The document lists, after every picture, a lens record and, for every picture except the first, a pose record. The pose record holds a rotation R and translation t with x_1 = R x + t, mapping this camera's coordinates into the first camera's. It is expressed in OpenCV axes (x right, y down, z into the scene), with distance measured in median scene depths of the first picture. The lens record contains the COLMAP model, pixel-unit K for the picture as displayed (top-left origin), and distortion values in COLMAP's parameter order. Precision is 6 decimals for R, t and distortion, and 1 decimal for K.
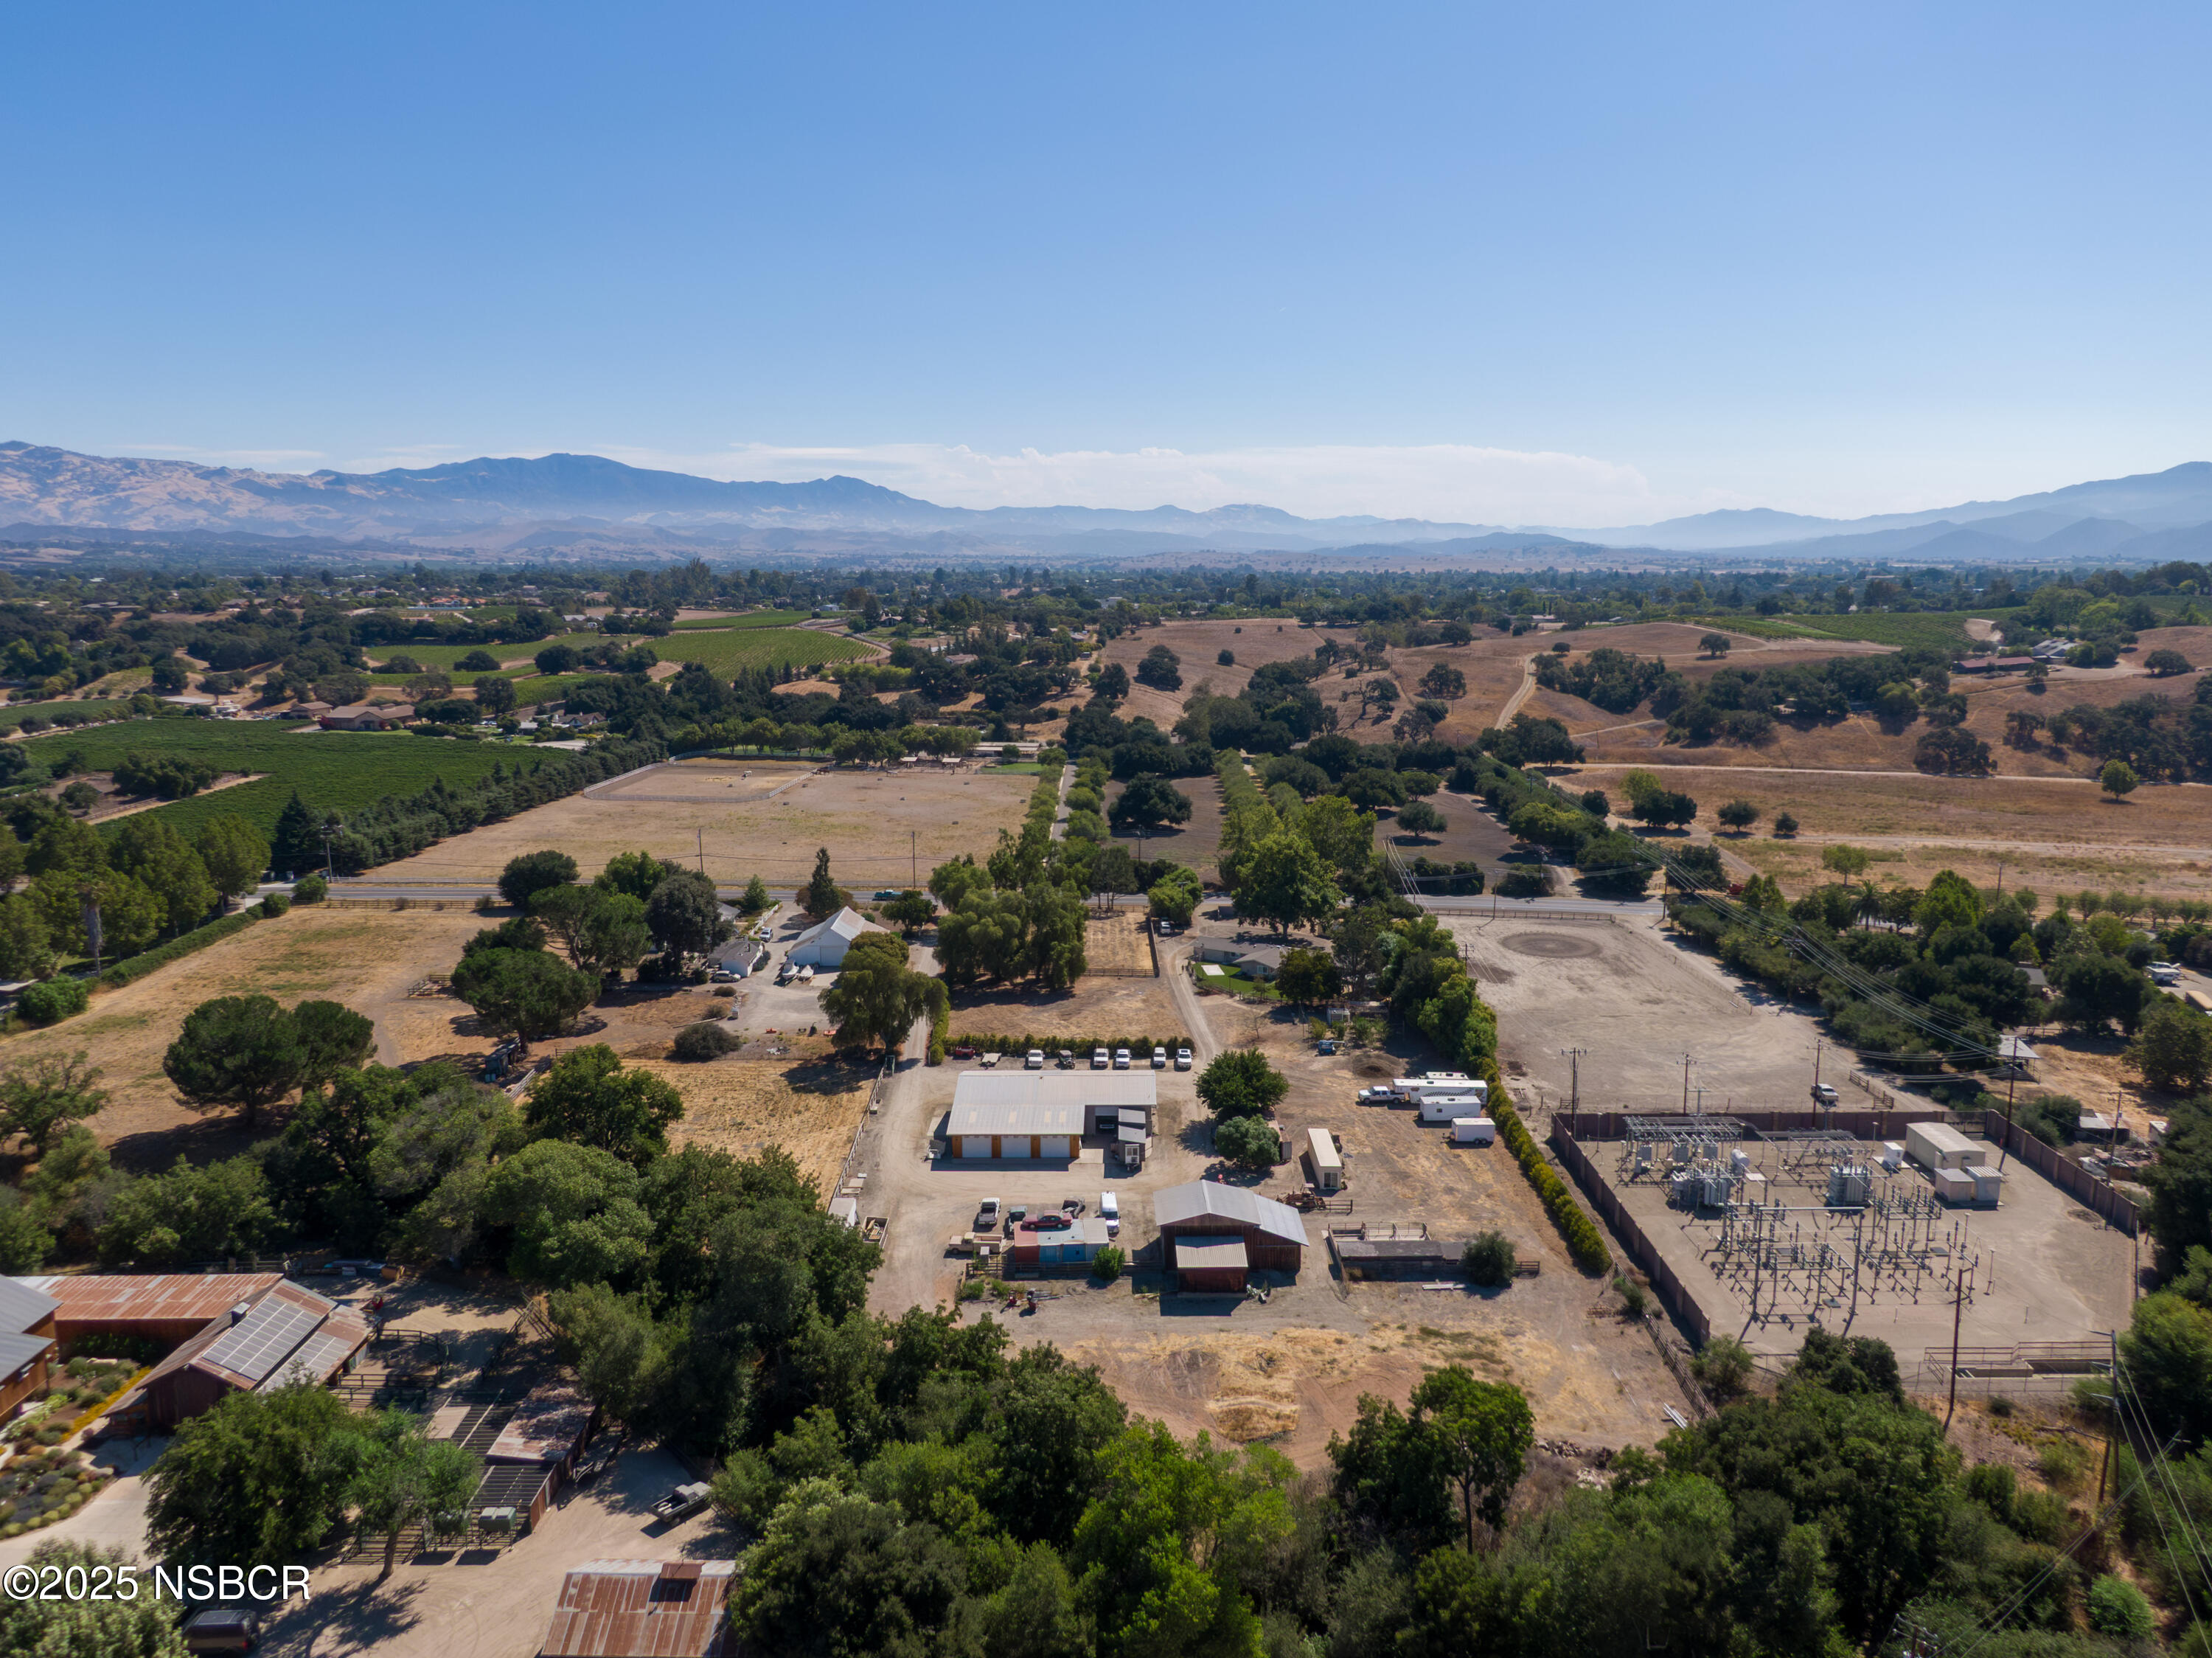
lens RADIAL K [[1579.9, 0, 1107.7], [0, 1579.9, 807.2], [0, 0, 1]] dist [0.031966, -0.016191]
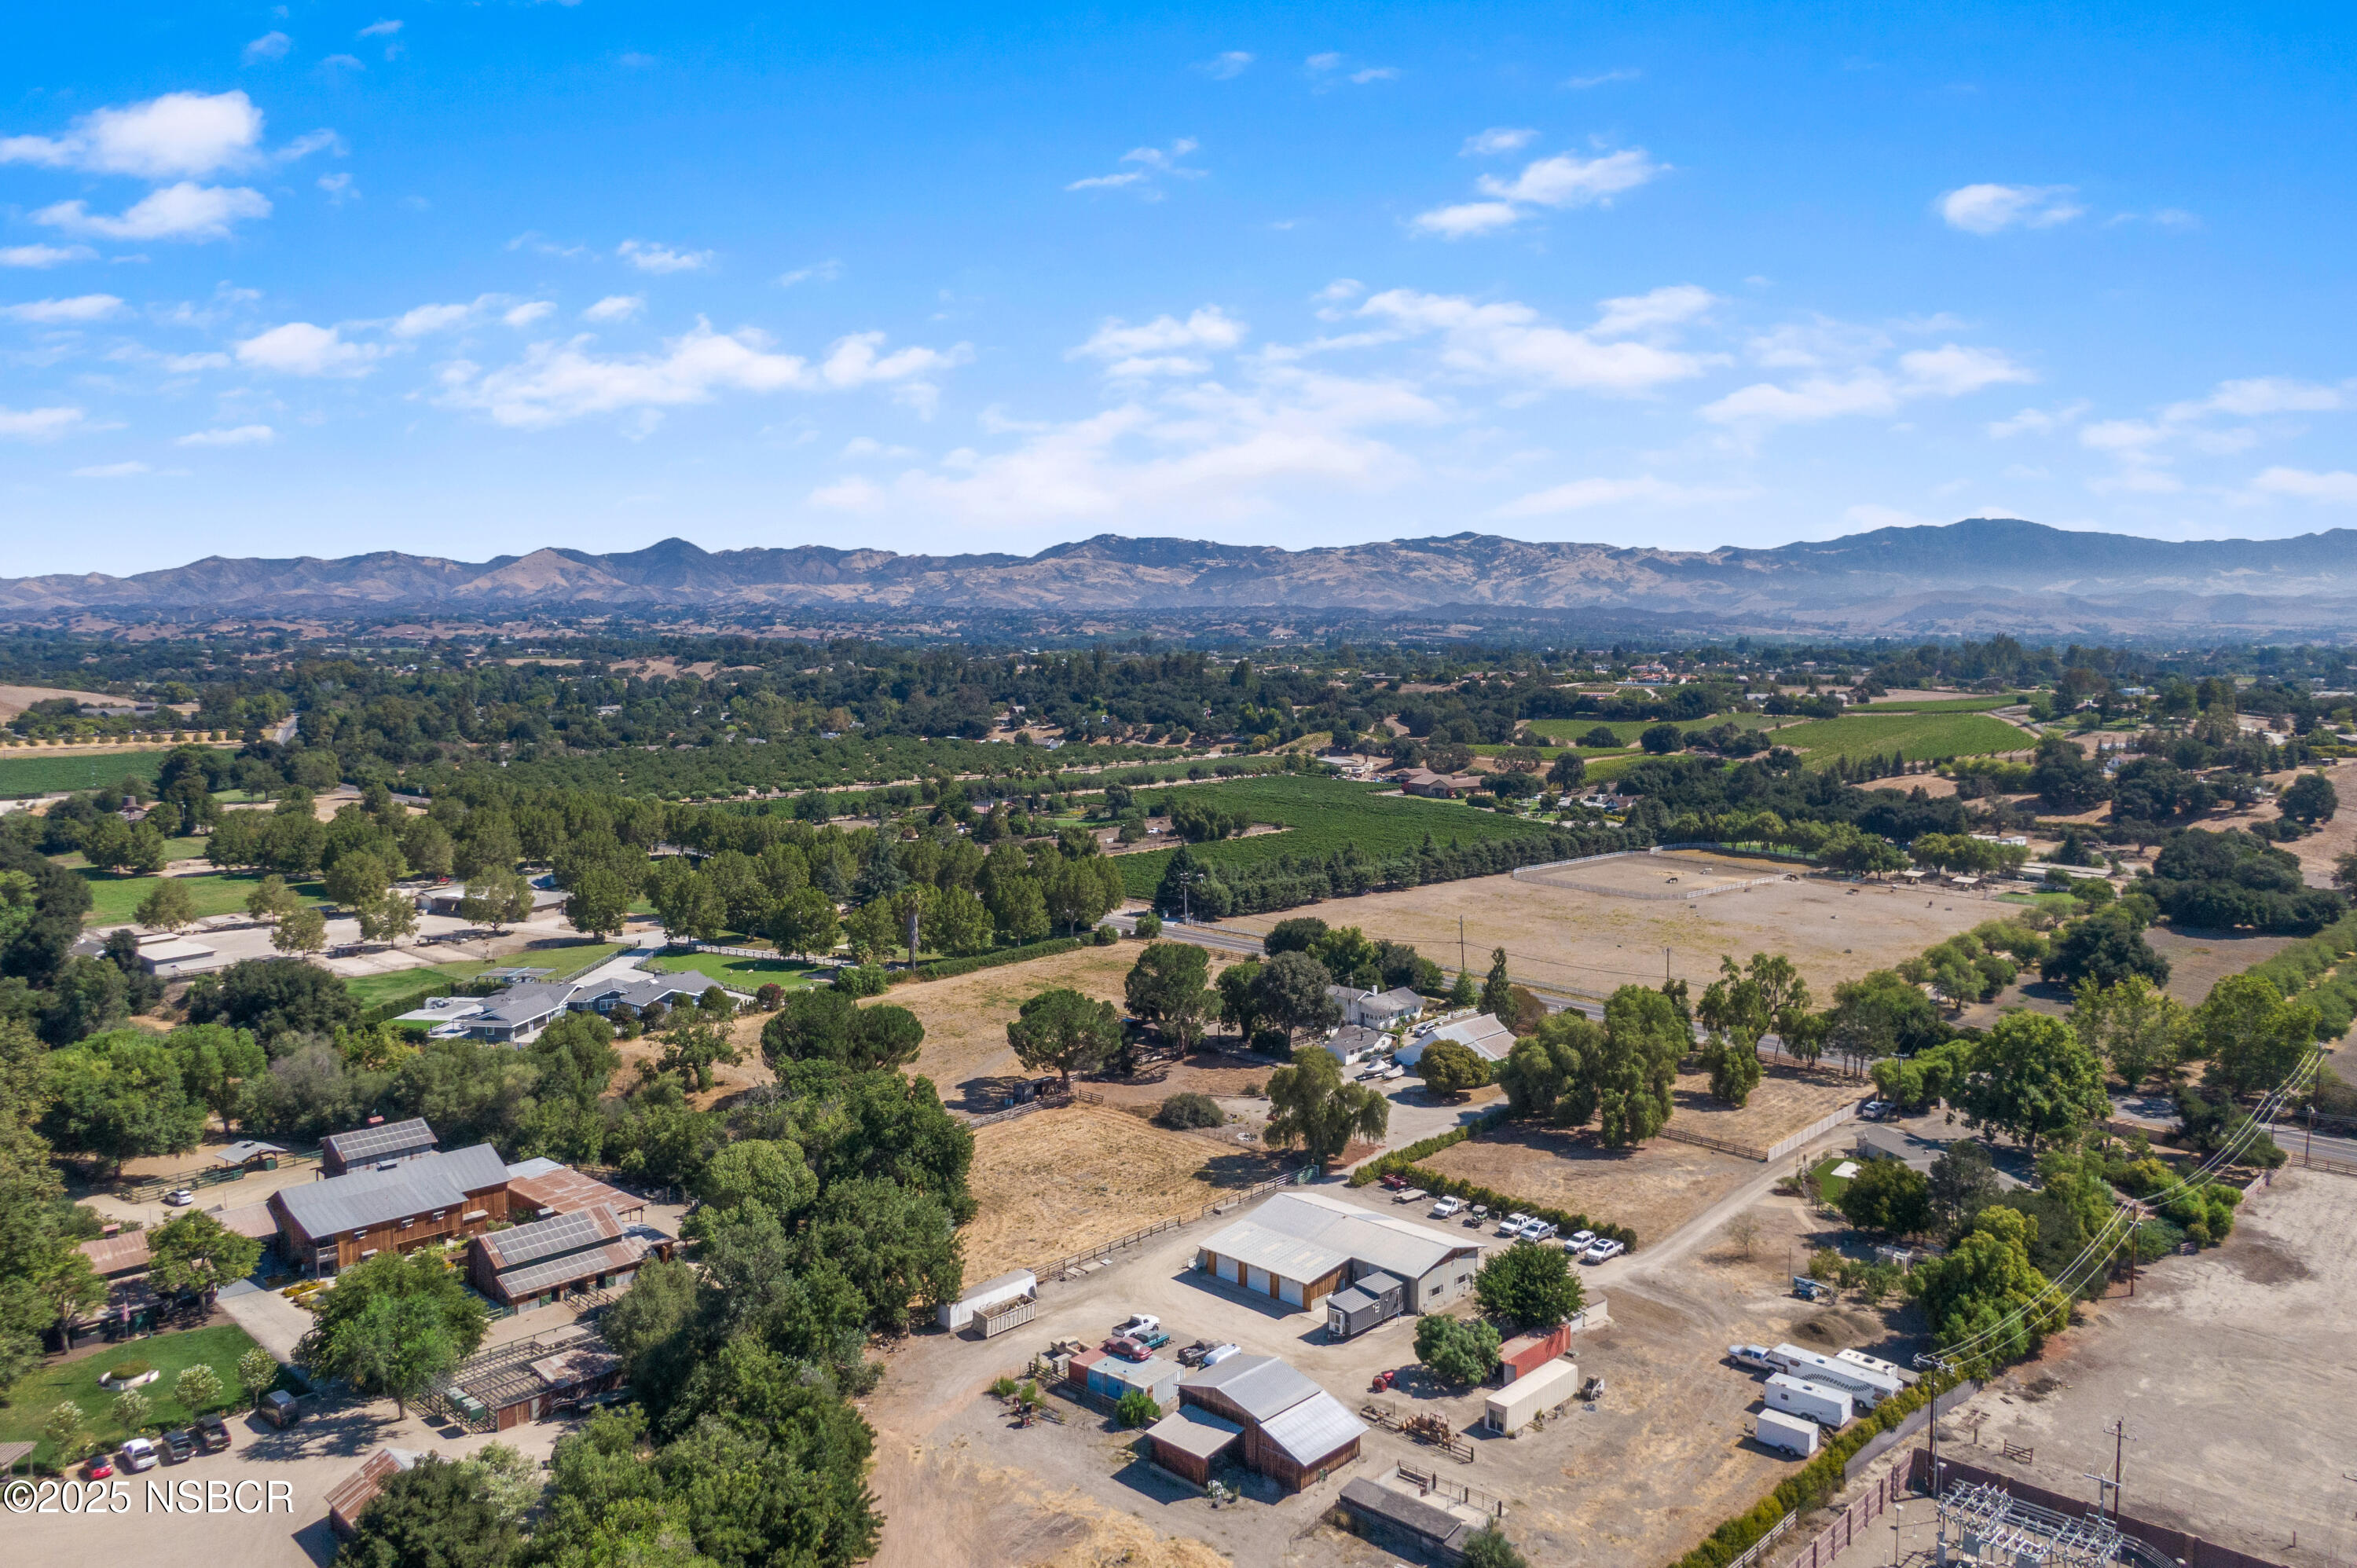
lens RADIAL K [[1683.6, 0, 1174.6], [0, 1683.6, 795.9], [0, 0, 1]] dist [0.019401, -0.028376]
pose [[0.719826, 0.068187, -0.690798, 0.198739], [-0.108747, 0.993953, -0.015205, -0.014996], [0.685584, 0.086067, 0.722888, 0.086318]]
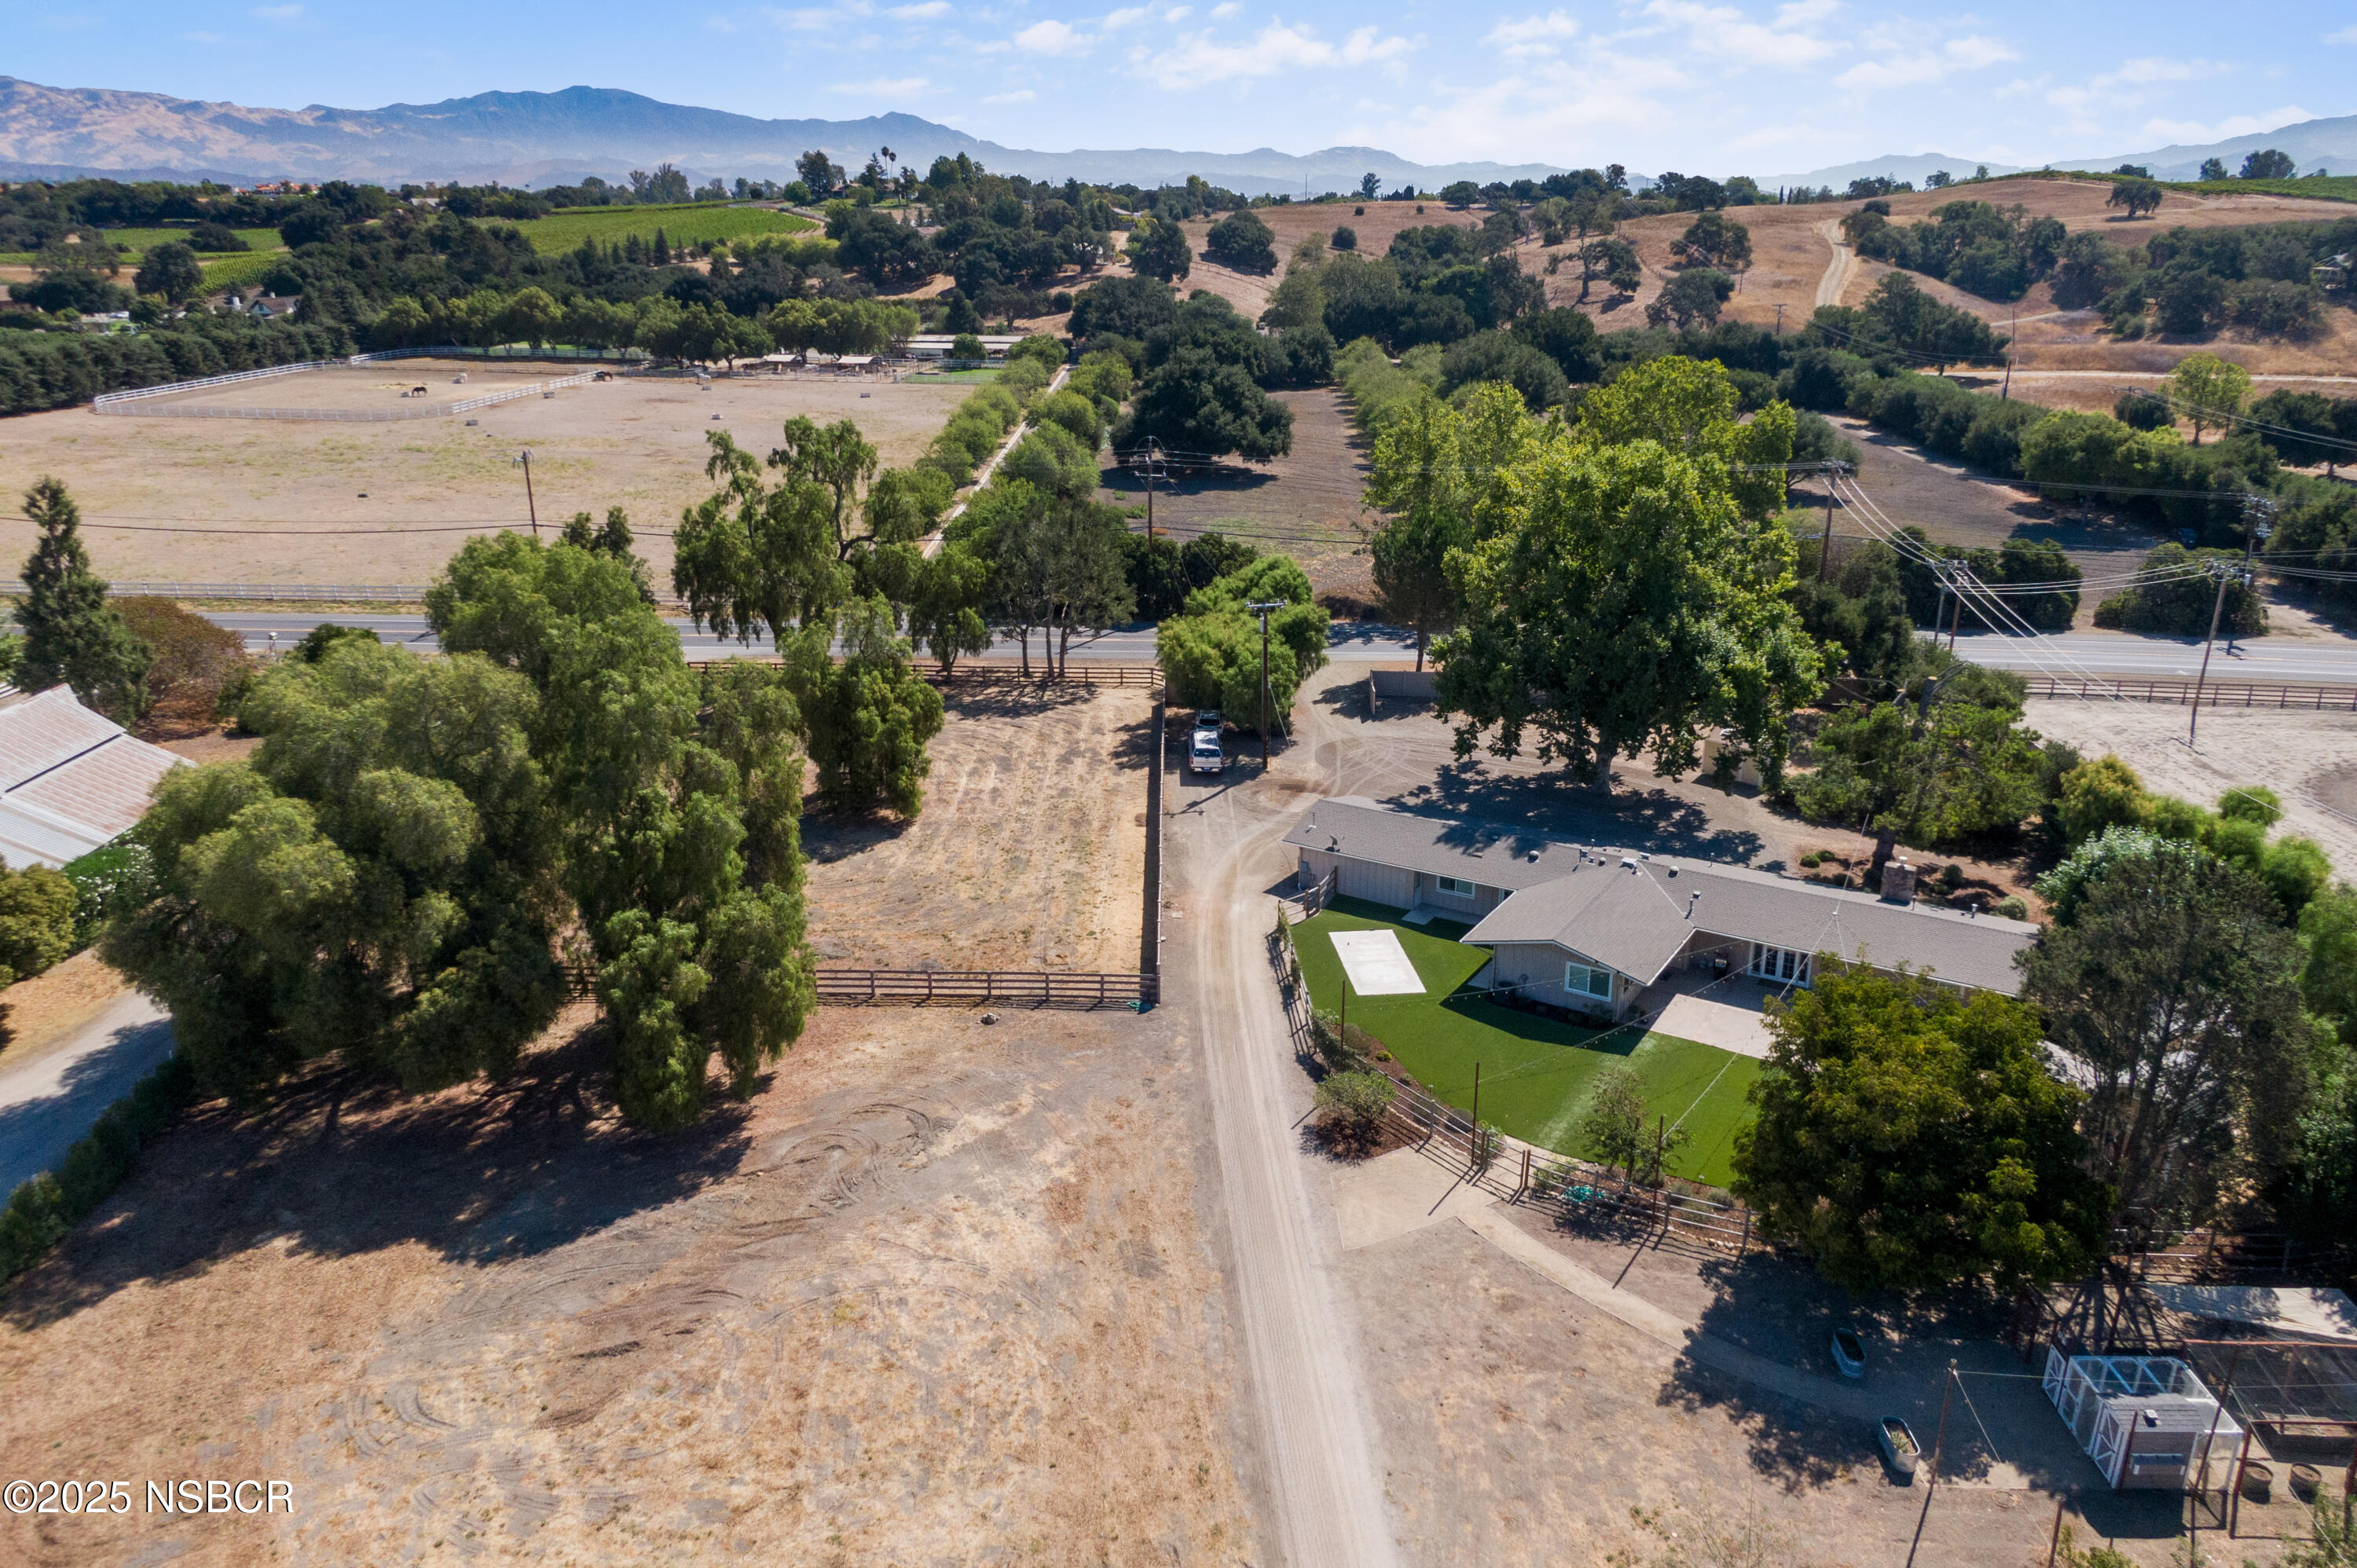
lens RADIAL K [[1683.6, 0, 1180.4], [0, 1683.6, 787.1], [0, 0, 1]] dist [0.019401, -0.028376]
pose [[0.999955, 0.004499, -0.008384, 0.019361], [-0.002993, 0.985150, 0.171671, 0.015253], [0.009032, -0.171638, 0.985119, 0.381940]]
